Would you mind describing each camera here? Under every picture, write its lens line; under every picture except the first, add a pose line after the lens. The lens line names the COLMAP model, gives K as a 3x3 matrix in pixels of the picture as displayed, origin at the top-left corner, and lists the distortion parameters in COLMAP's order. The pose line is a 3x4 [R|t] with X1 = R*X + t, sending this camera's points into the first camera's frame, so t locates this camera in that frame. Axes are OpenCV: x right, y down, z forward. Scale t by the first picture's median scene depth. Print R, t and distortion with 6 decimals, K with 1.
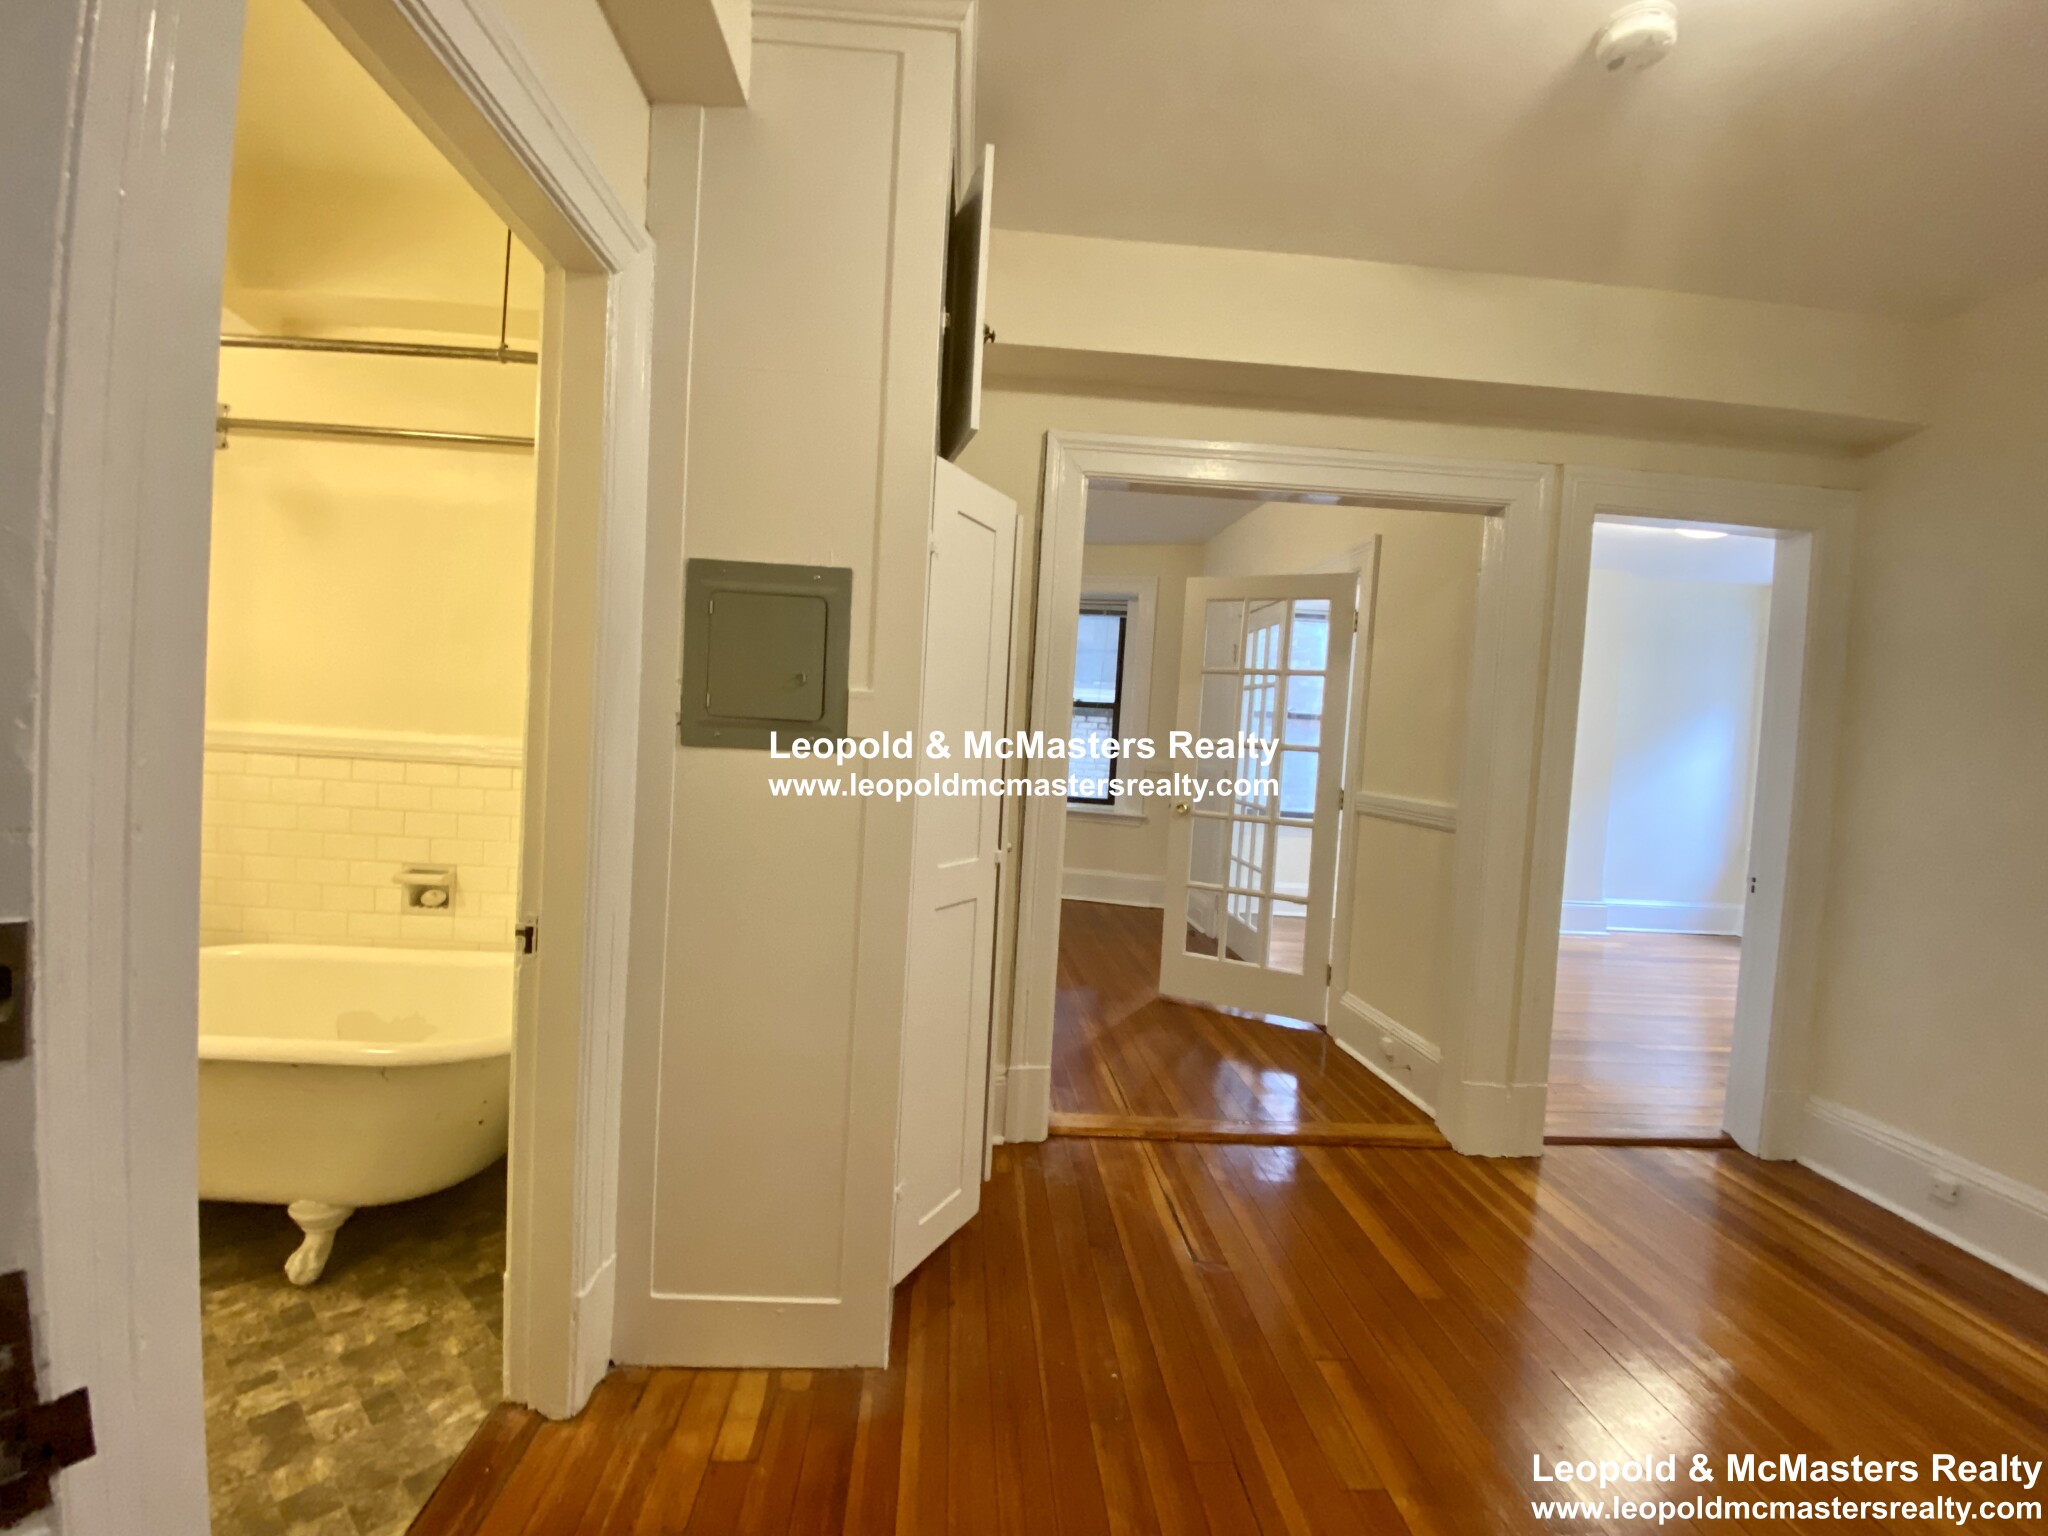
lens RADIAL K [[826.7, 0, 991.4], [0, 826.7, 757.5], [0, 0, 1]] dist [0.001111, -0.015048]
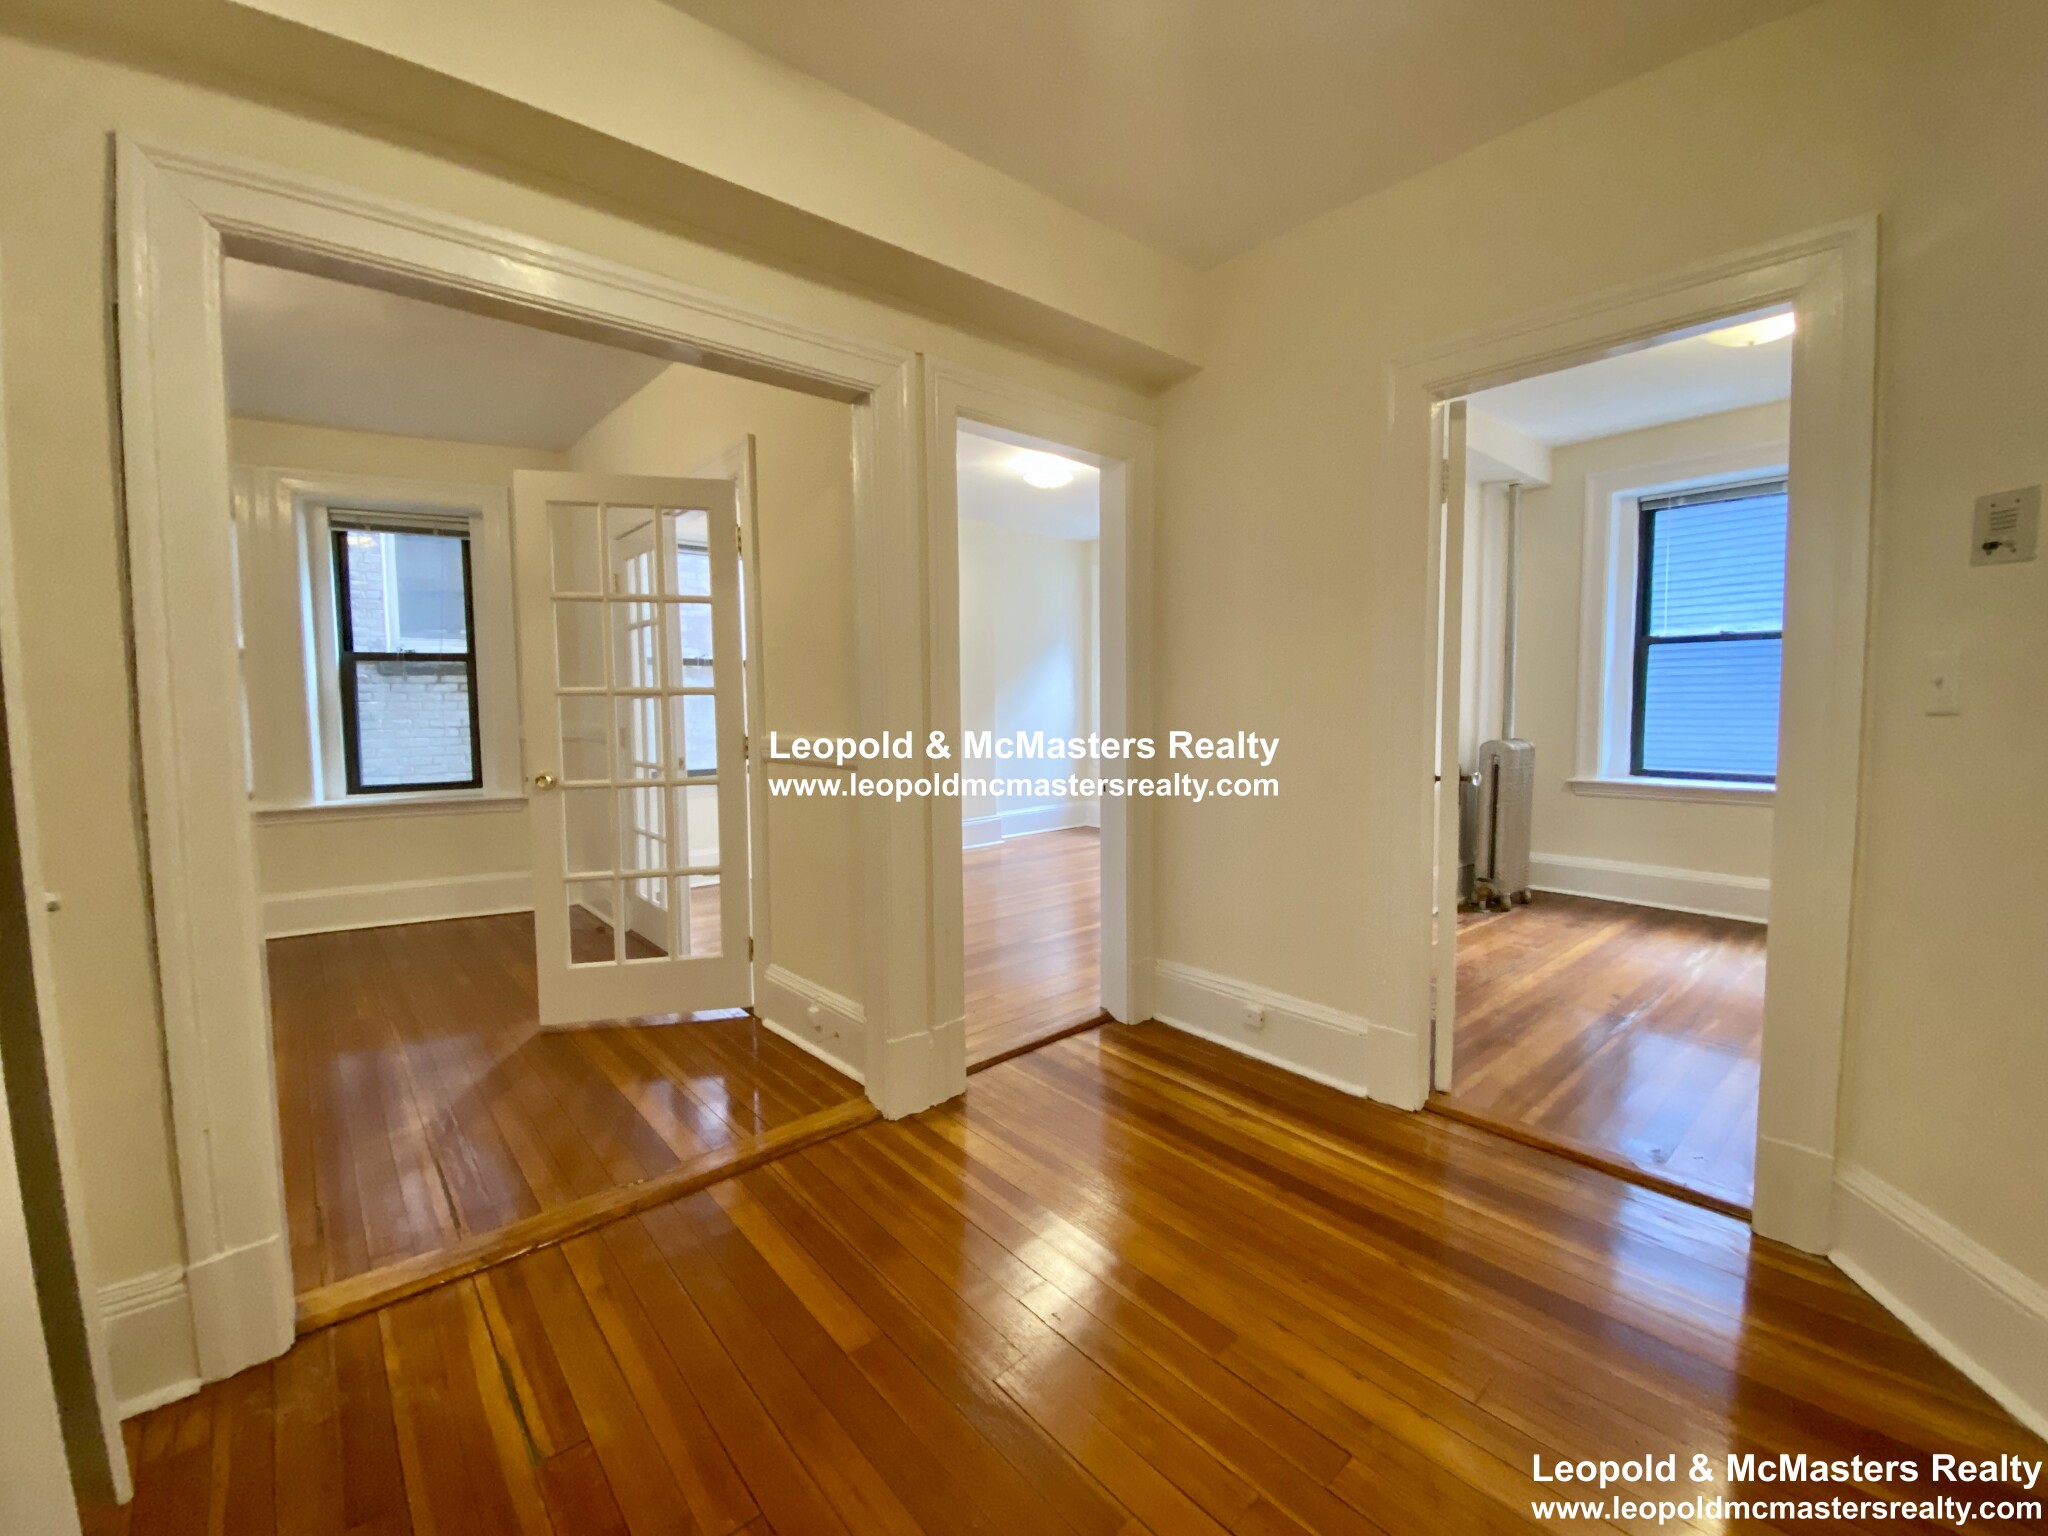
lens RADIAL K [[839.5, 0, 1027.1], [0, 839.5, 756.8], [0, 0, 1]] dist [0.001497, 0.000154]
pose [[0.773906, -0.103821, 0.624733, 0.144261], [0.073988, 0.994538, 0.073622, 0.024820], [-0.628964, -0.010754, 0.777360, 0.183987]]
